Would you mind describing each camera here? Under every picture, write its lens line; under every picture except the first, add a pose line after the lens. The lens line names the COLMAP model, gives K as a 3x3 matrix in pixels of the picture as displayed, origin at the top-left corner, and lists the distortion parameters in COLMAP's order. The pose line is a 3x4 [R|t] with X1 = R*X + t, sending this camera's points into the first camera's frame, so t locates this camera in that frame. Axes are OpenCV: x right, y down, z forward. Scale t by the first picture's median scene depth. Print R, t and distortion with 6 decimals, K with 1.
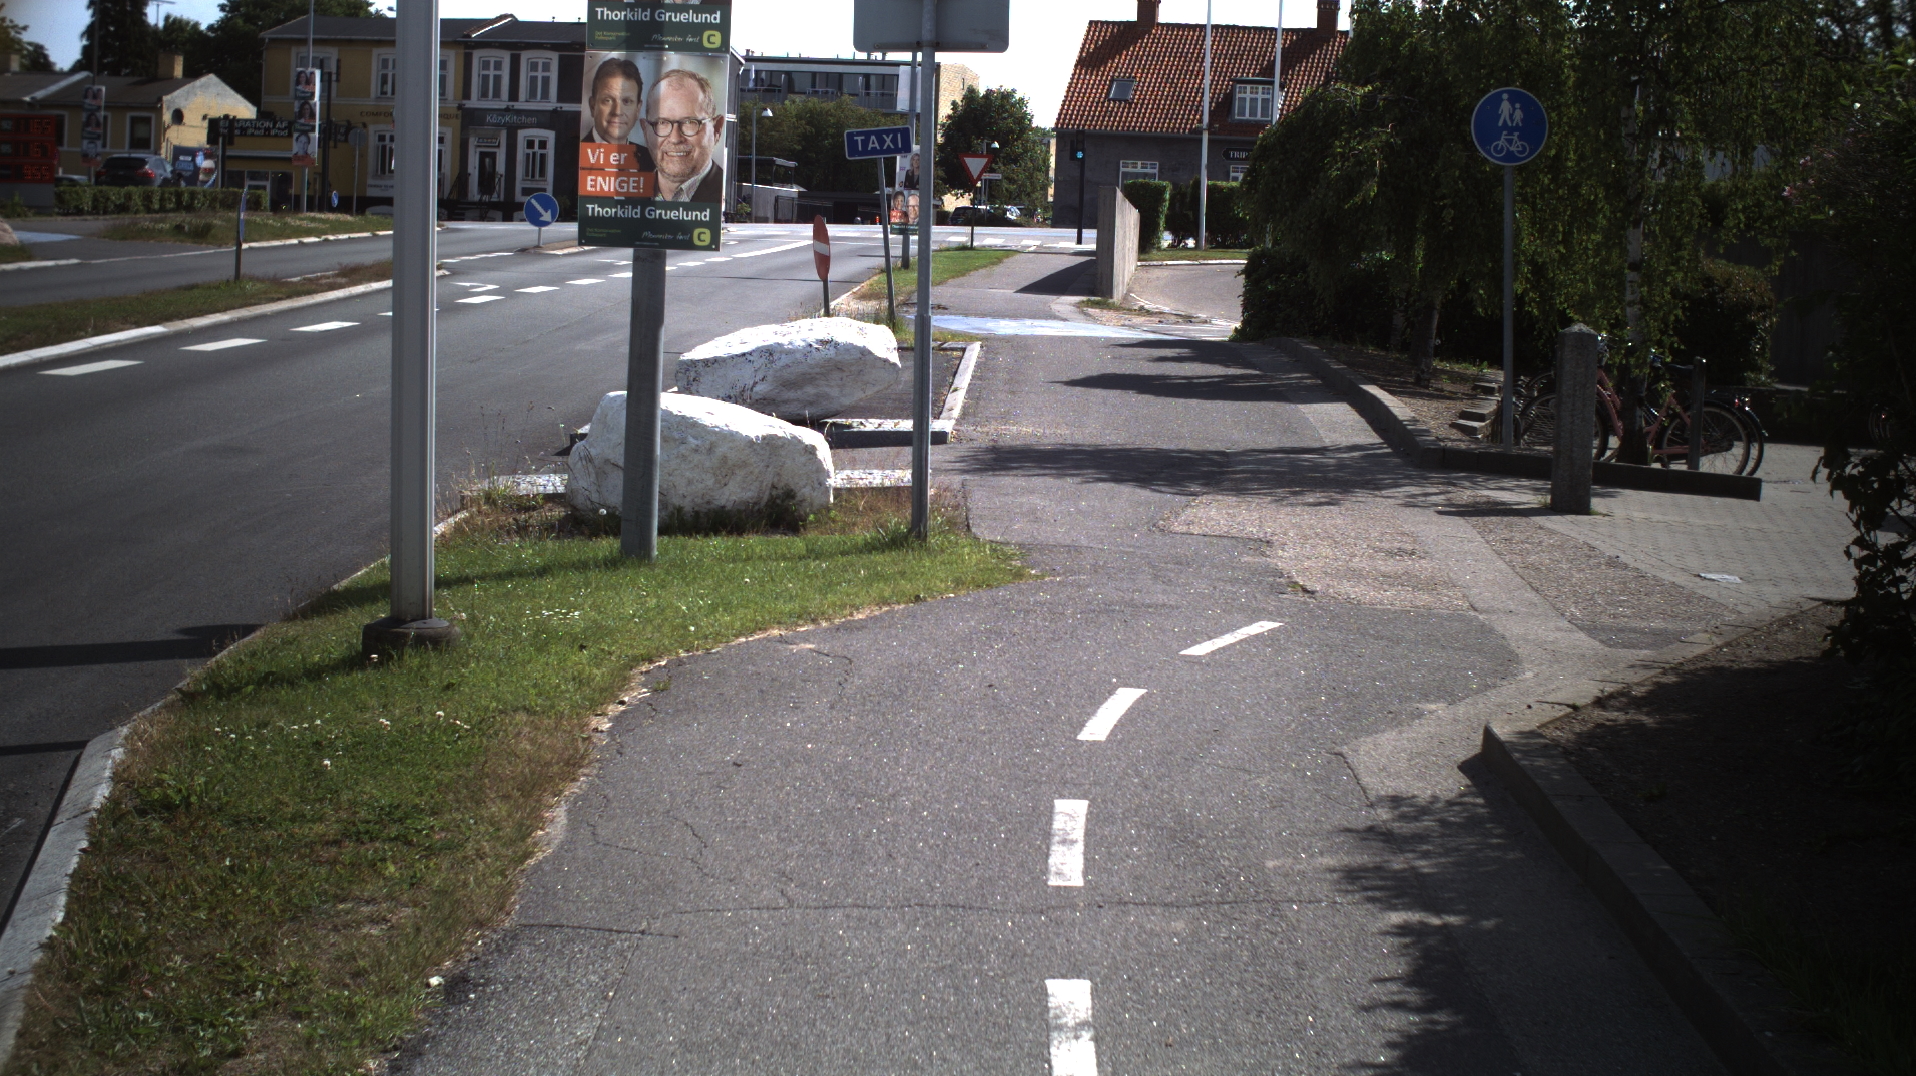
lens RADIAL K [[3373.8, 0, 958.0], [0, 3373.8, 538.0], [0, 0, 1]] dist [-0.309442, 0.532286]
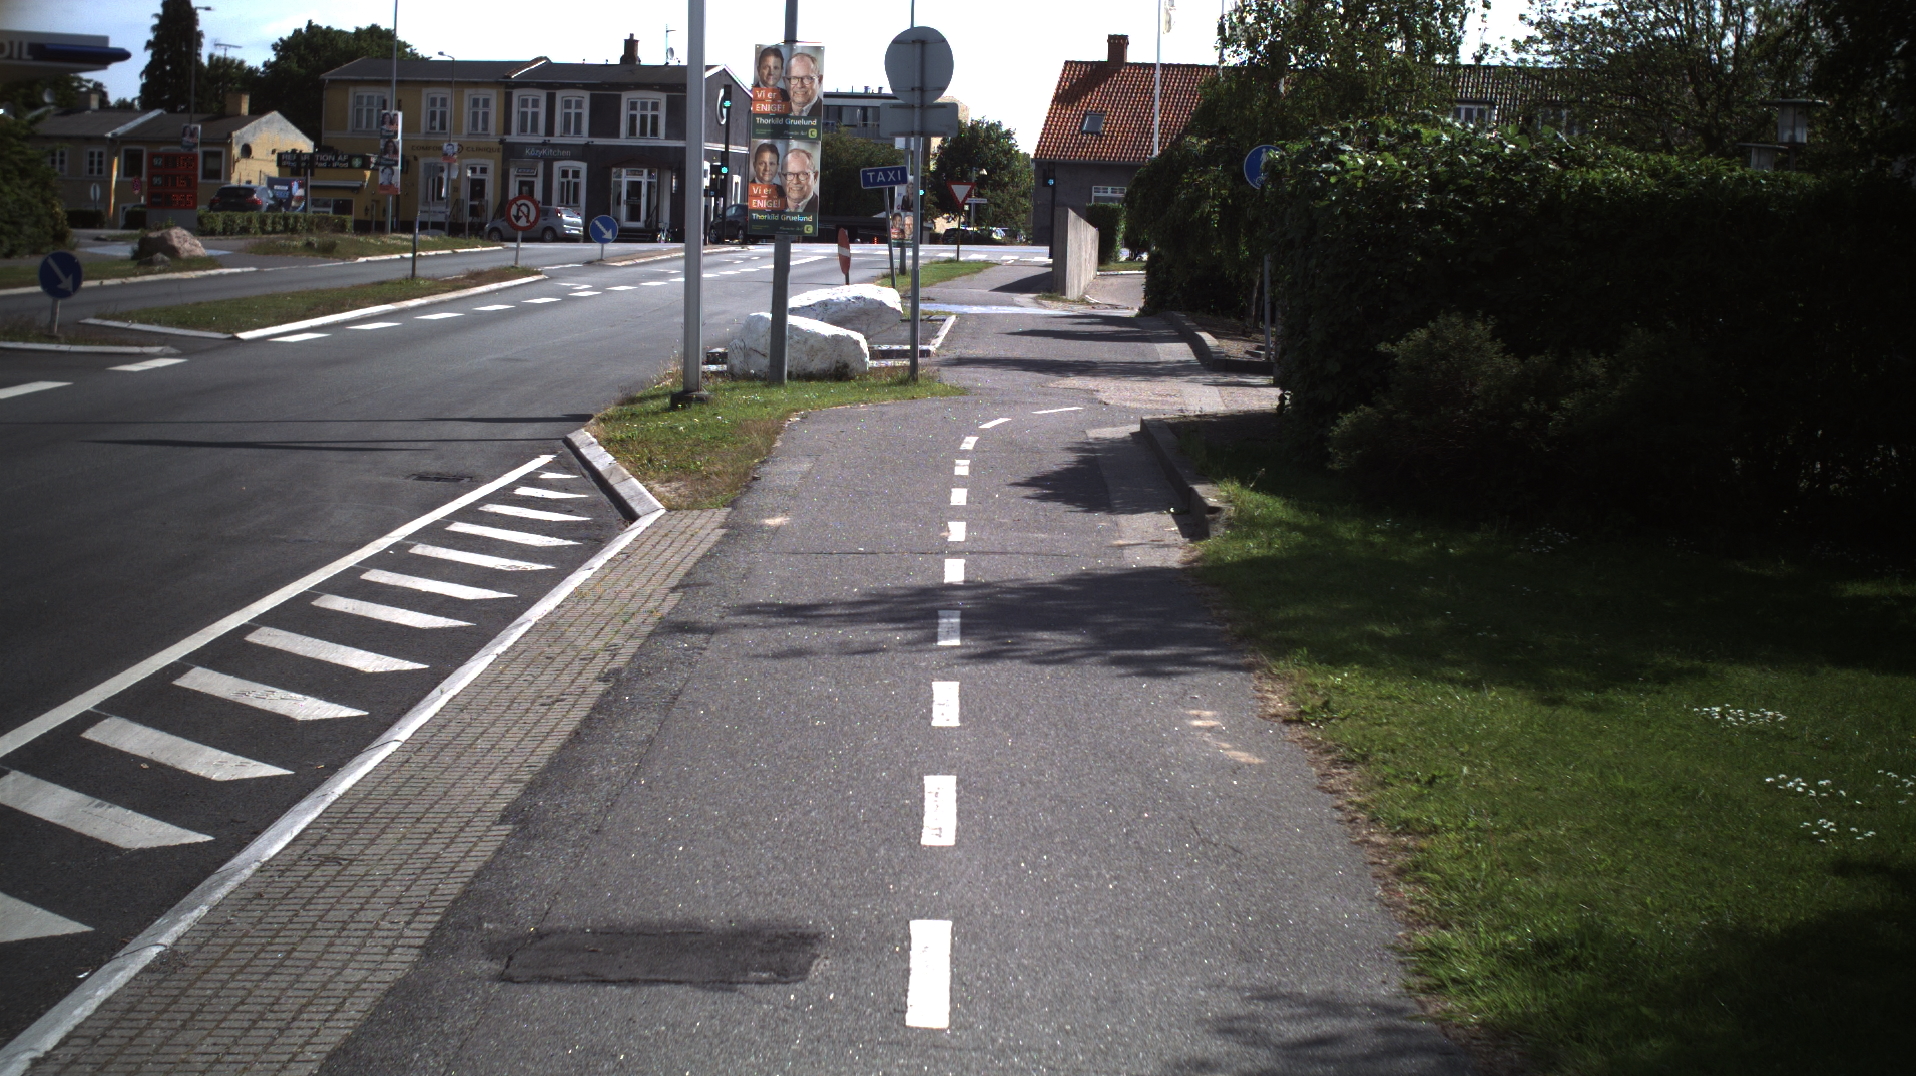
lens RADIAL K [[3373.8, 0, 958.0], [0, 3373.8, 538.0], [0, 0, 1]] dist [-0.309442, 0.532286]
pose [[0.999988, -0.004754, 0.001260, 0.002868], [0.004763, 0.999961, -0.007451, 0.026587], [-0.001224, 0.007457, 0.999971, -0.244140]]
